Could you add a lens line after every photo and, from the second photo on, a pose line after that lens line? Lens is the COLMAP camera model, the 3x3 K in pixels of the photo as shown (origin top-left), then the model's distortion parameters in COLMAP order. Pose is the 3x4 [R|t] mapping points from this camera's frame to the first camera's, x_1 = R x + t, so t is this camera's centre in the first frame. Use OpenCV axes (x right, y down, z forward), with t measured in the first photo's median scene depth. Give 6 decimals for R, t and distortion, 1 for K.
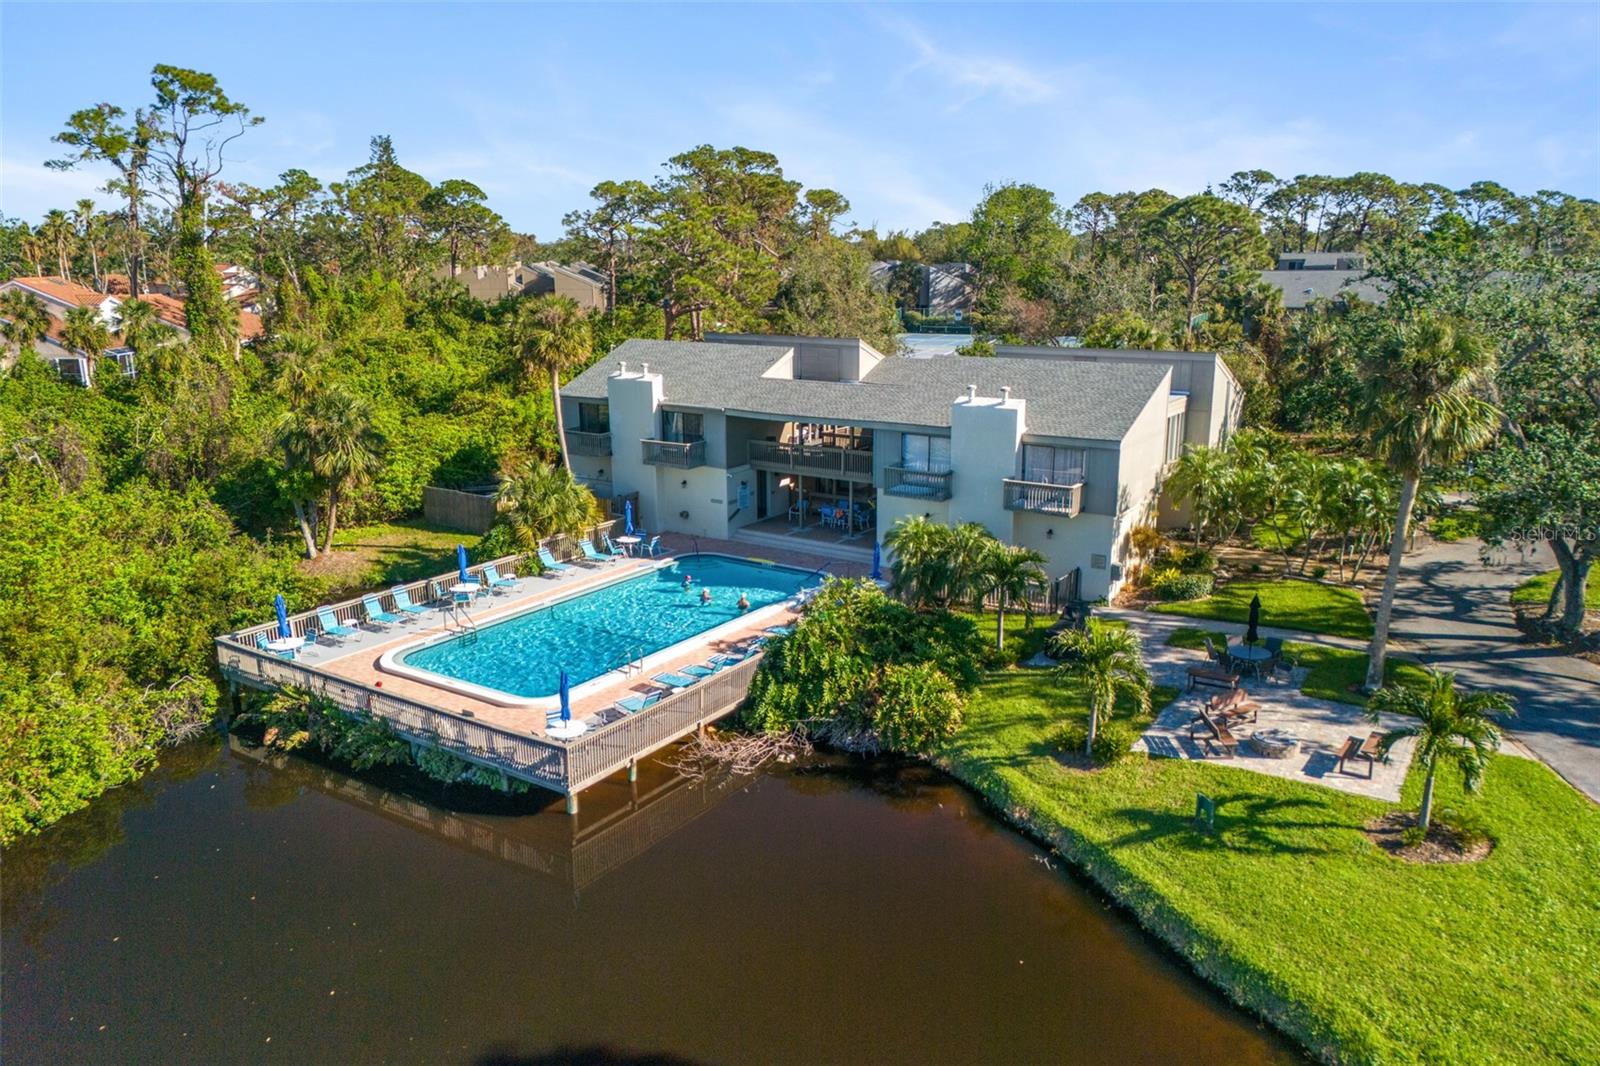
lens RADIAL K [[1138.9, 0, 800.0], [0, 1138.9, 533.0], [0, 0, 1]] dist [0.061544, -0.000798]
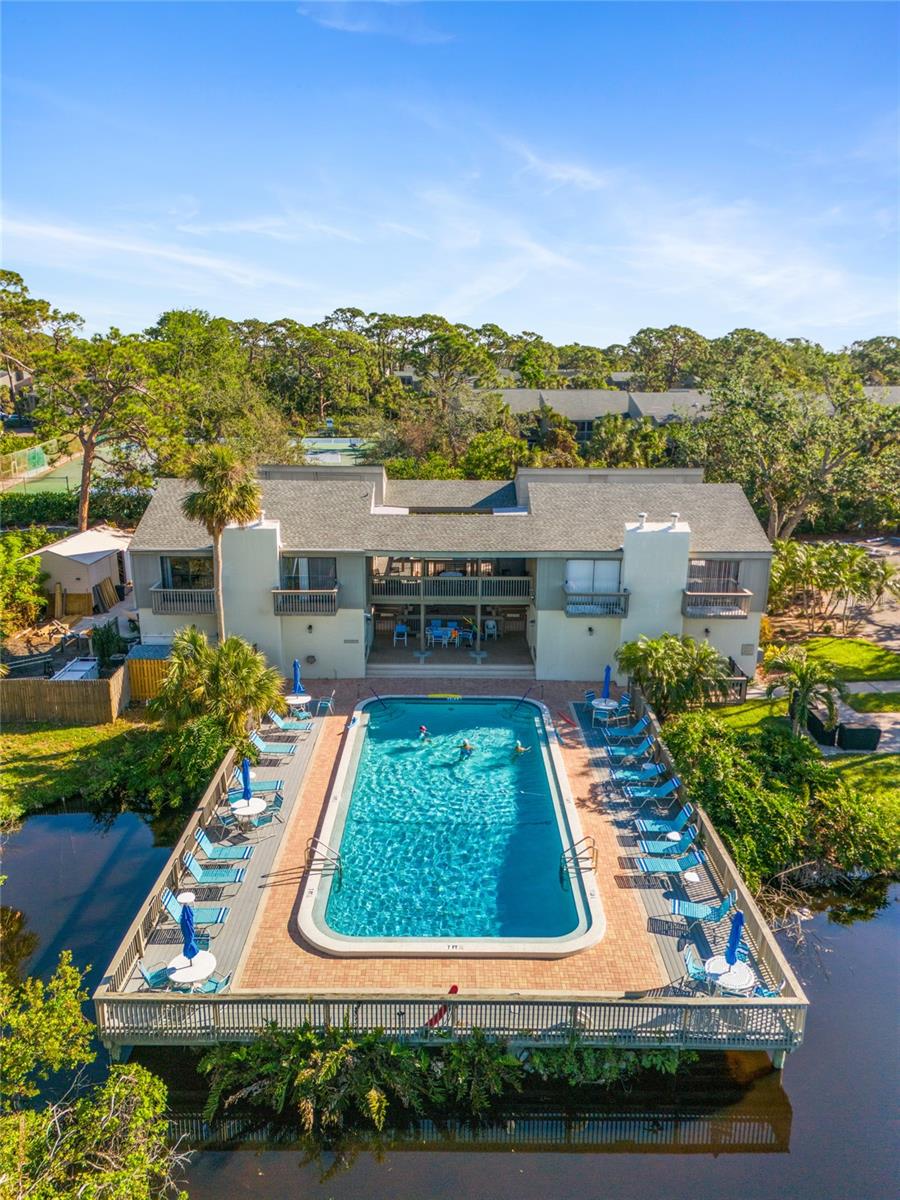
lens RADIAL K [[871.9, 0, 450.8], [0, 871.9, 579.4], [0, 0, 1]] dist [0.050790, -0.001036]
pose [[0.837780, -0.126112, 0.531245, -0.436043], [0.122917, 0.991547, 0.041542, -0.112276], [-0.531993, 0.030496, 0.846199, 0.331896]]
